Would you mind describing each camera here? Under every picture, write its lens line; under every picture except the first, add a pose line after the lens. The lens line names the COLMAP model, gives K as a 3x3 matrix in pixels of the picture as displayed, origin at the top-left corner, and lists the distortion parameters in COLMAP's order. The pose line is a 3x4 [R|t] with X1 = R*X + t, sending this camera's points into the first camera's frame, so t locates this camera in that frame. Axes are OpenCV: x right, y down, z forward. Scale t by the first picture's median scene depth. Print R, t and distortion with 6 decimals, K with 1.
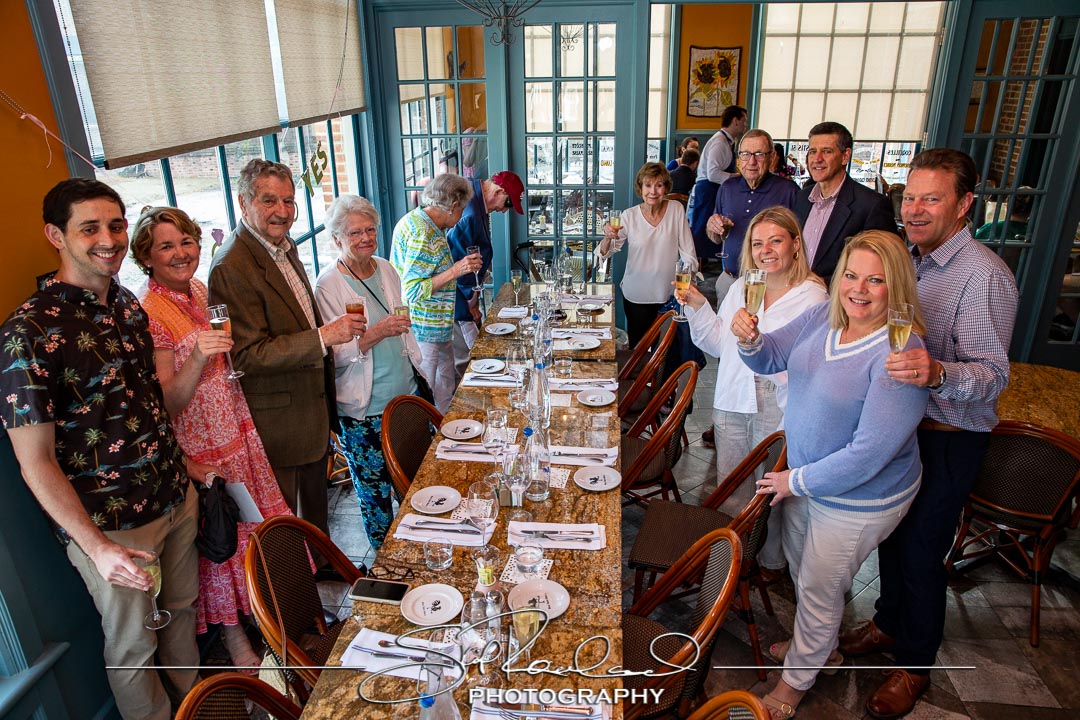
lens RADIAL K [[728.1, 0, 540.0], [0, 728.1, 360.0], [0, 0, 1]] dist [-0.098307, 0.002704]
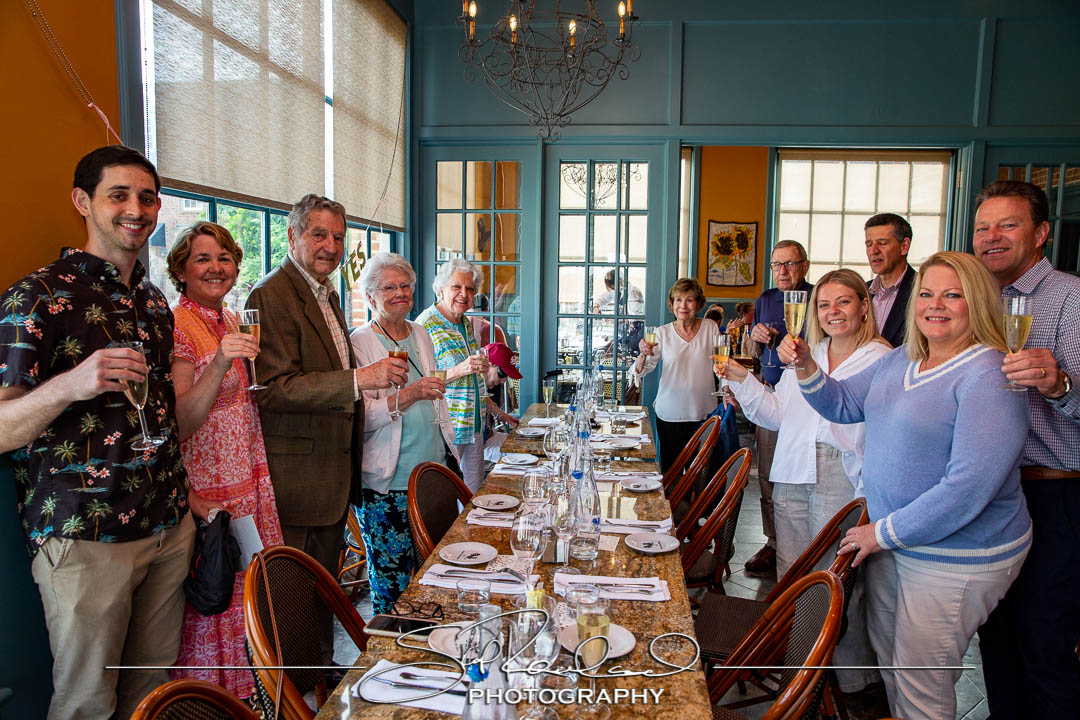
lens RADIAL K [[726.3, 0, 551.0], [0, 726.3, 342.4], [0, 0, 1]] dist [-0.102874, 0.045068]
pose [[0.999701, 0.022784, -0.008910, -0.042946], [-0.024378, 0.958429, -0.284288, 0.190662], [0.002062, 0.284420, 0.958698, 0.102368]]
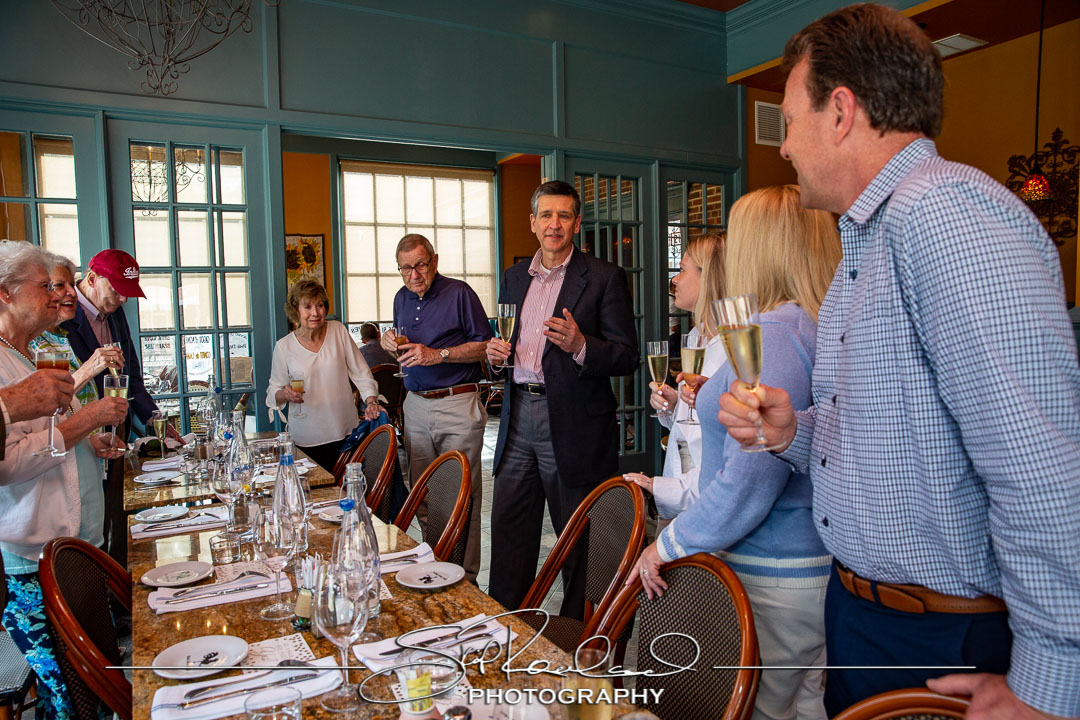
lens RADIAL K [[726.3, 0, 551.0], [0, 726.3, 342.4], [0, 0, 1]] dist [-0.102874, 0.045068]
pose [[0.816212, -0.046846, 0.575850, -0.220663], [0.229818, 0.940785, -0.249212, 0.158803], [-0.530077, 0.335750, 0.778646, 0.347103]]
